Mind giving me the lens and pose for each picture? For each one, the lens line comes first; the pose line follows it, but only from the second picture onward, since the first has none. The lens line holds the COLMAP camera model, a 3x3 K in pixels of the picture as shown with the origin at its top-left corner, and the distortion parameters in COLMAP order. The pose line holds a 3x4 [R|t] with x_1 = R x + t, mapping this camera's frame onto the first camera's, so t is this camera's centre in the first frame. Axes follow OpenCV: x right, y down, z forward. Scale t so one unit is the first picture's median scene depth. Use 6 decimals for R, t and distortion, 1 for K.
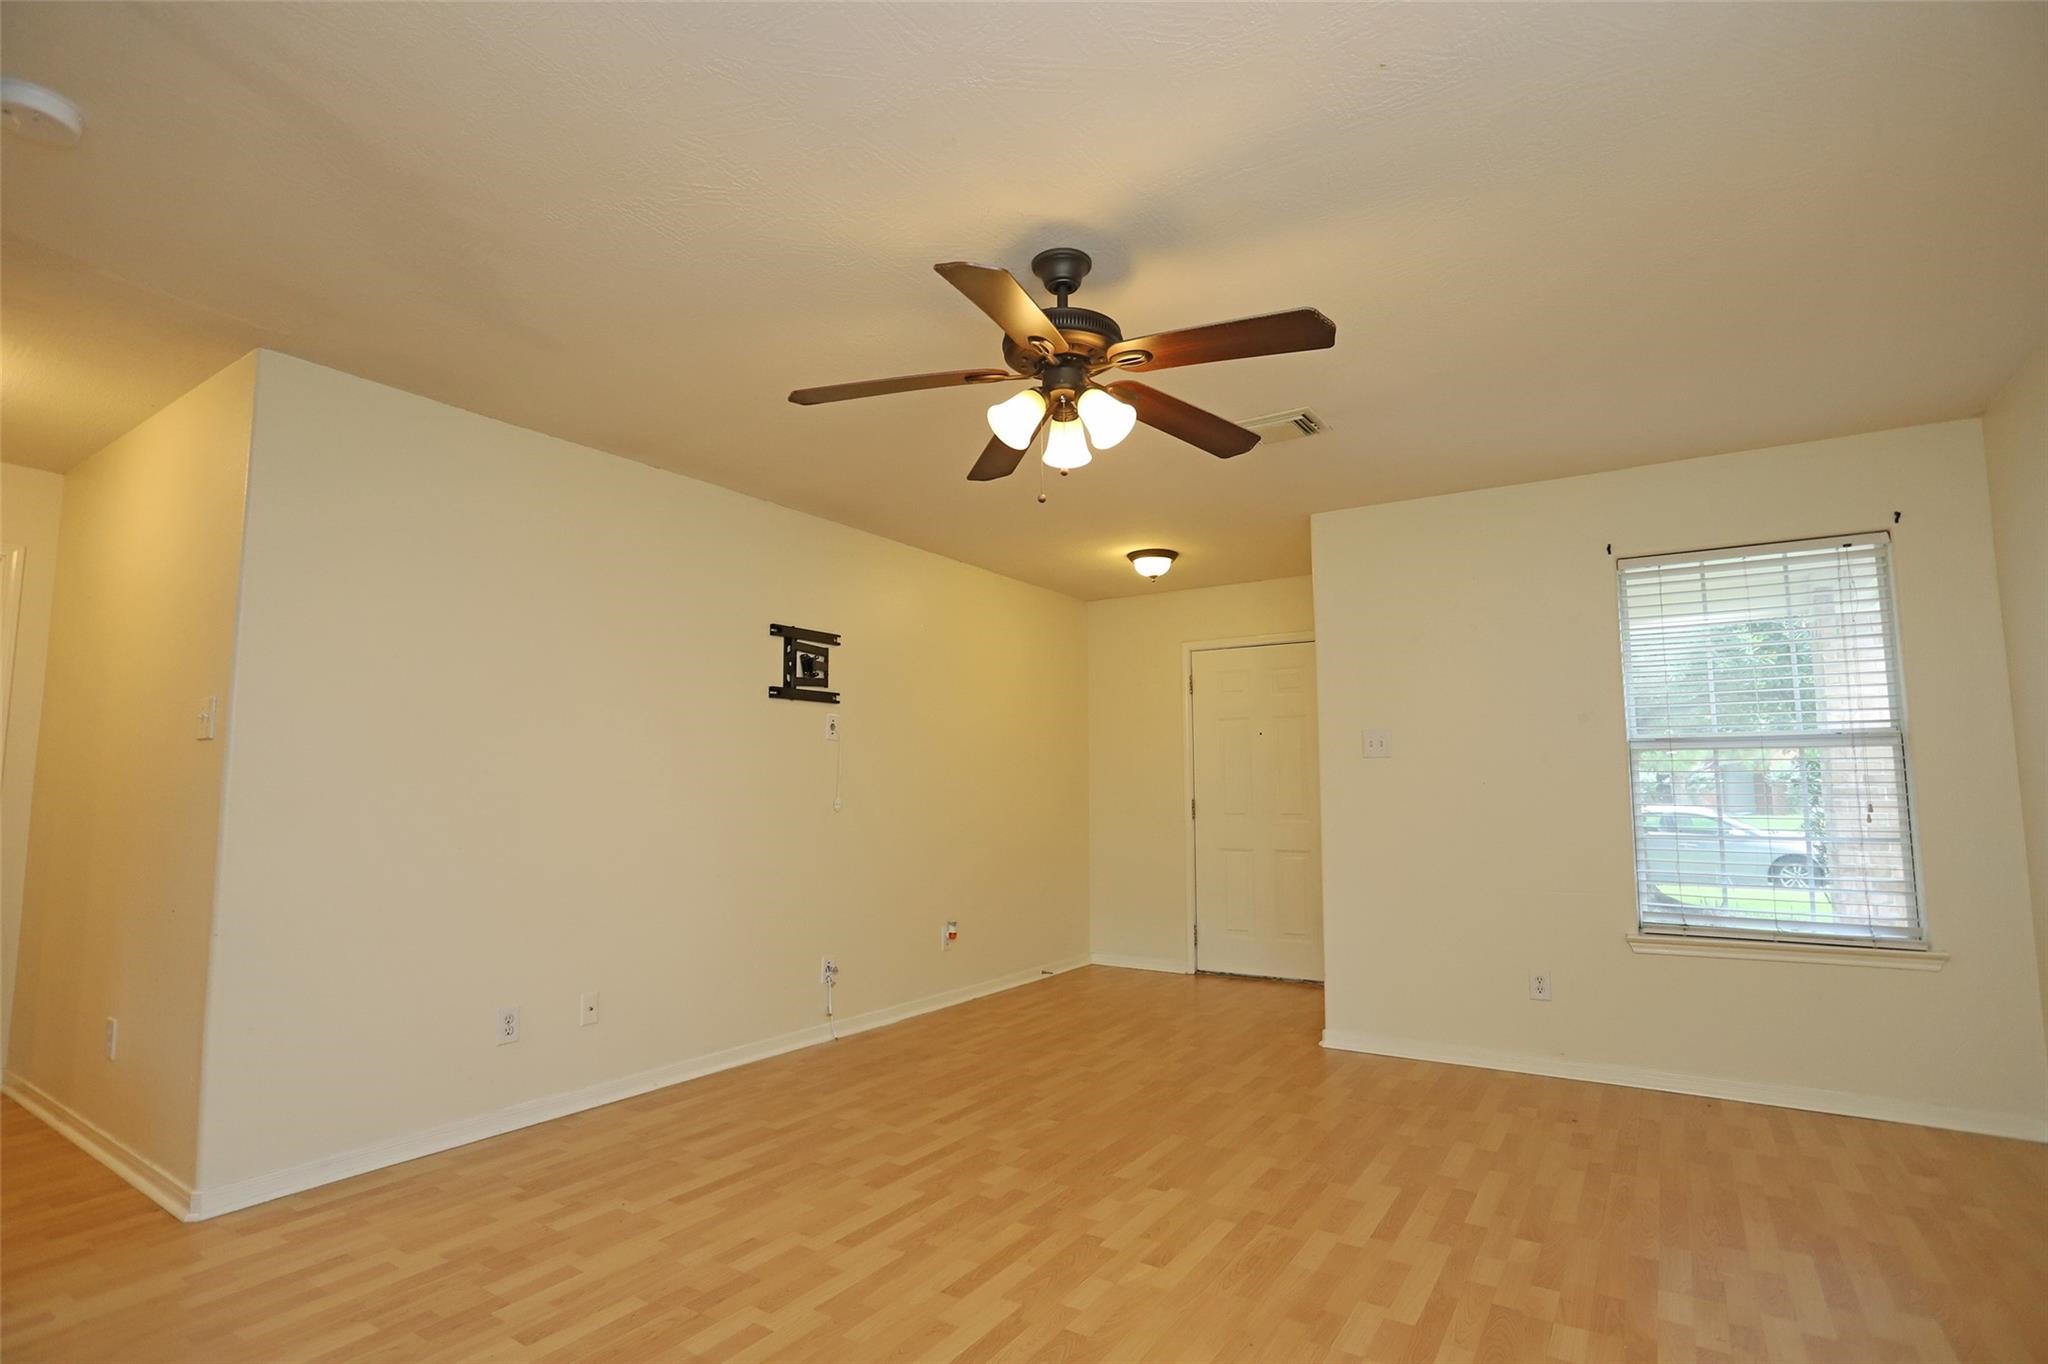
lens RADIAL K [[994.8, 0, 1024.0], [0, 994.8, 682.0], [0, 0, 1]] dist [-0.082020, 0.037484]
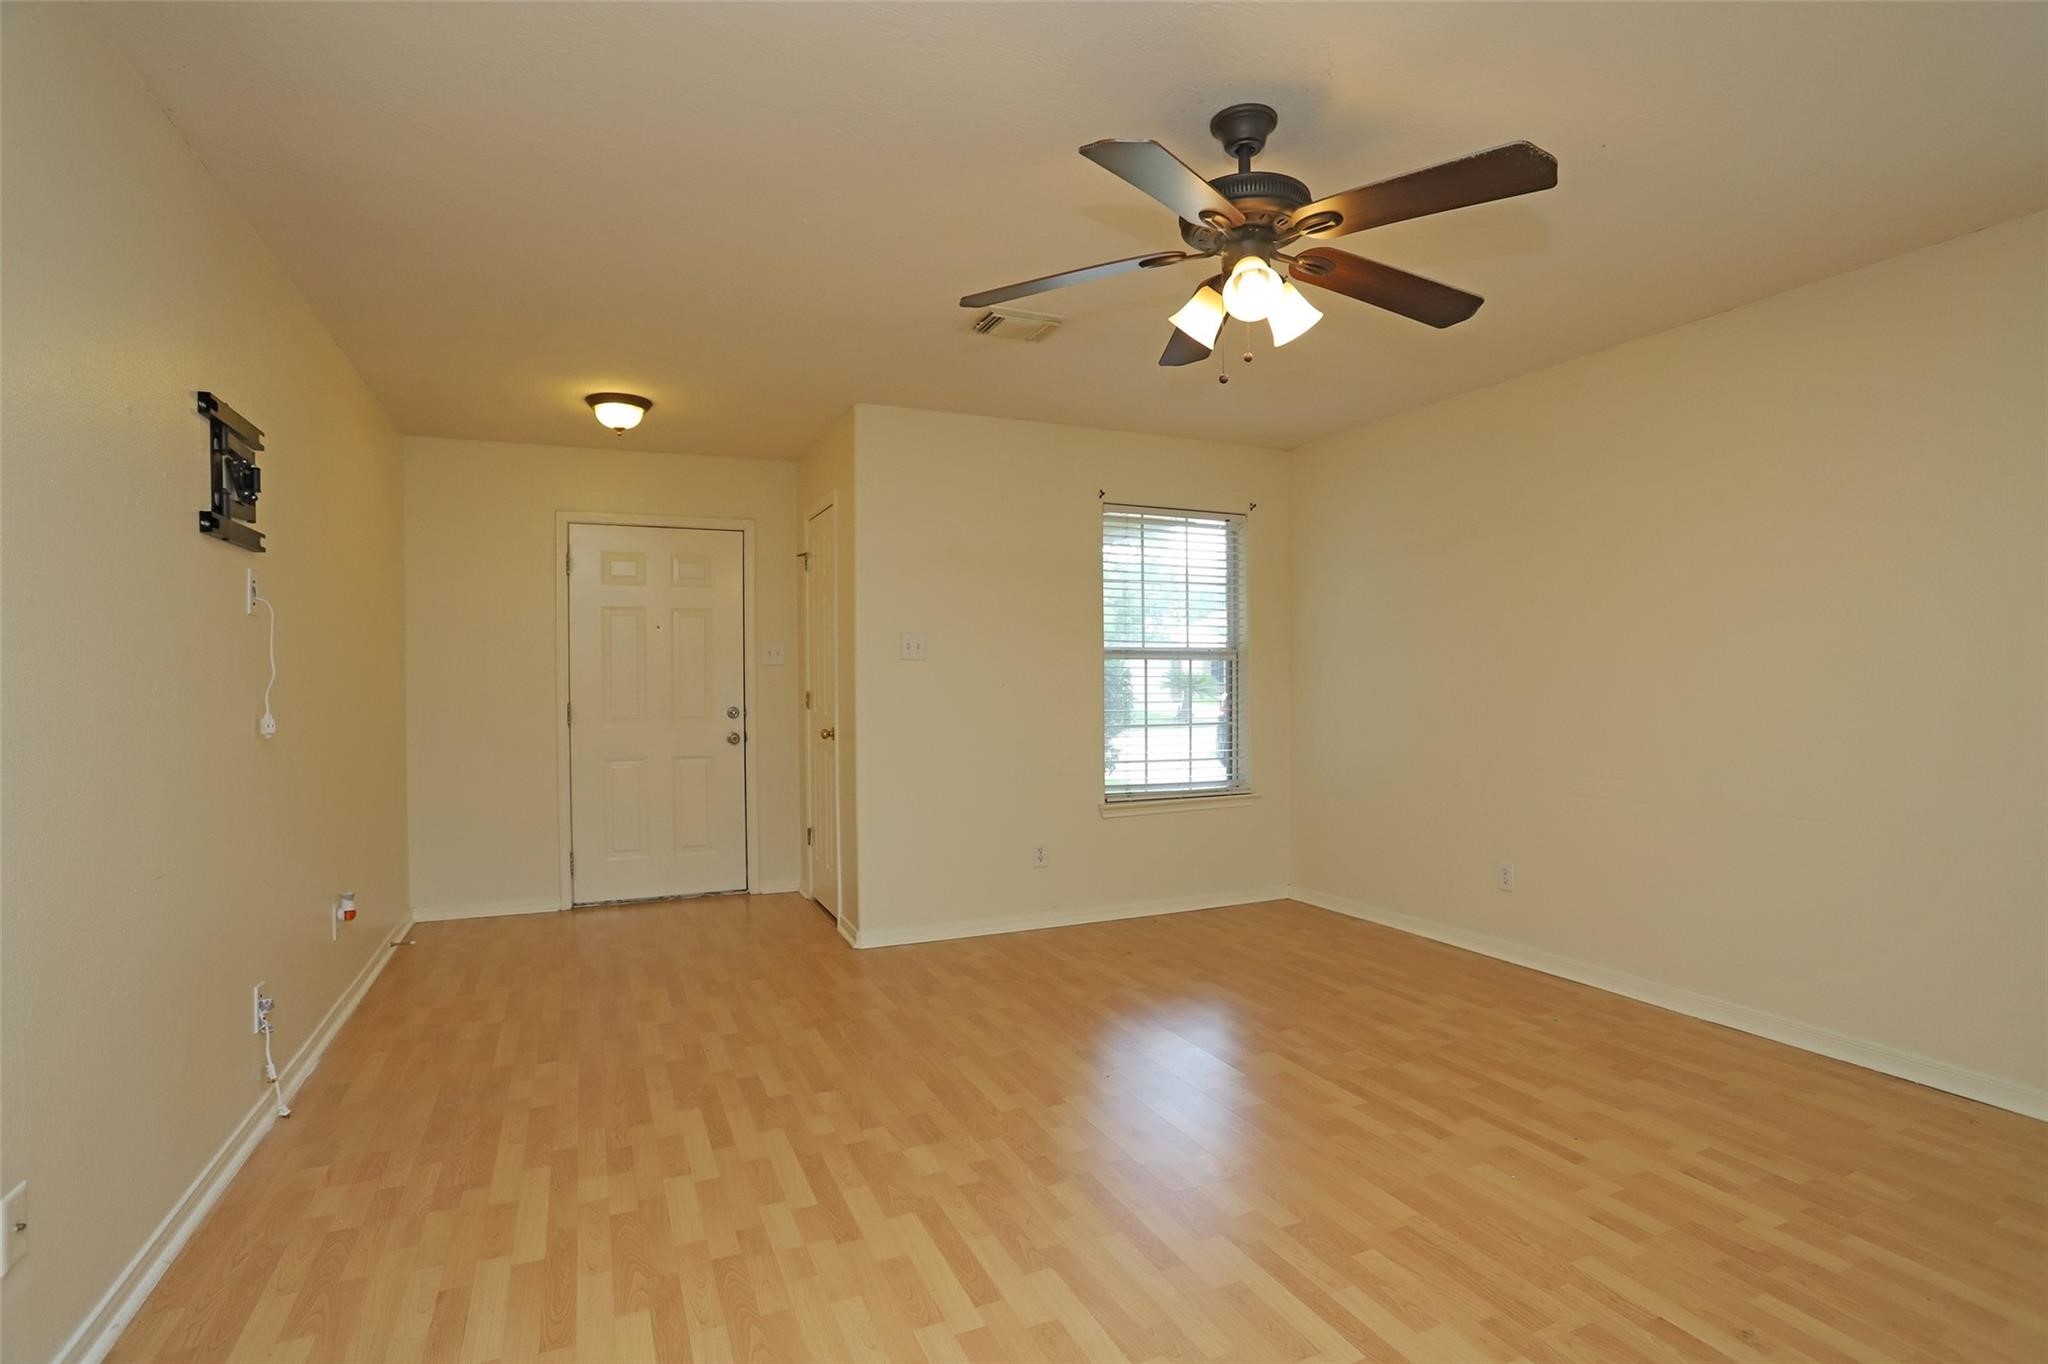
lens RADIAL K [[994.8, 0, 1024.0], [0, 994.8, 682.0], [0, 0, 1]] dist [-0.082020, 0.037484]
pose [[0.539603, -0.005655, 0.841901, -0.602686], [-0.084055, 0.994619, 0.060554, 0.036496], [-0.837713, -0.103442, 0.536224, 0.464697]]
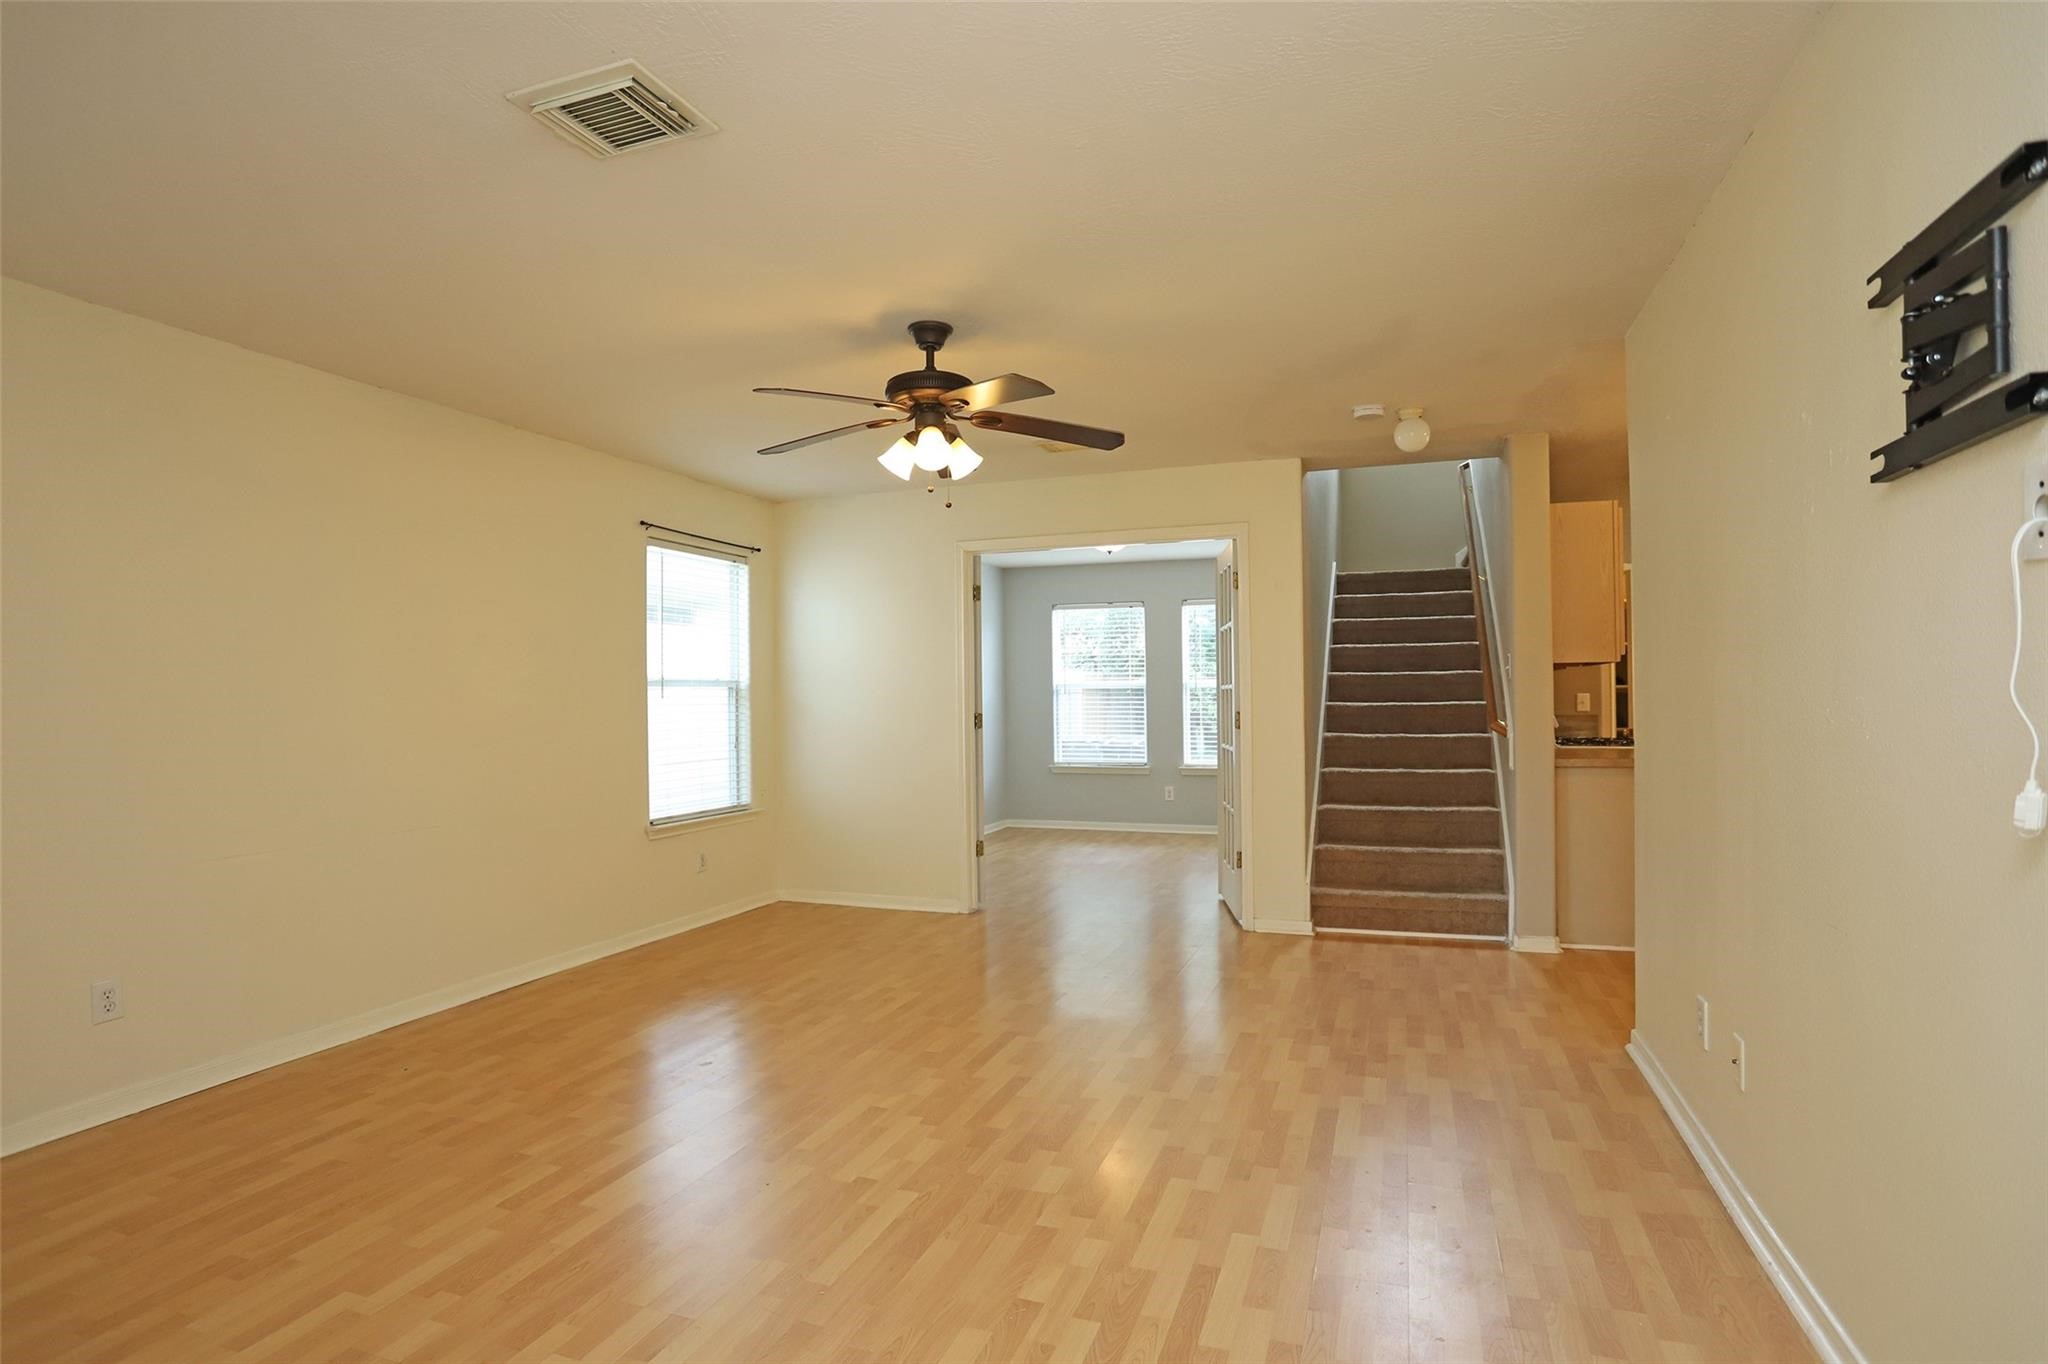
lens RADIAL K [[1046.6, 0, 1024.0], [0, 1046.6, 682.0], [0, 0, 1]] dist [-0.084224, 0.045686]
pose [[-0.973772, 0.012048, -0.227206, 0.175061], [0.038872, 0.992725, -0.113960, 0.156177], [0.224180, -0.119803, -0.967156, 1.700305]]
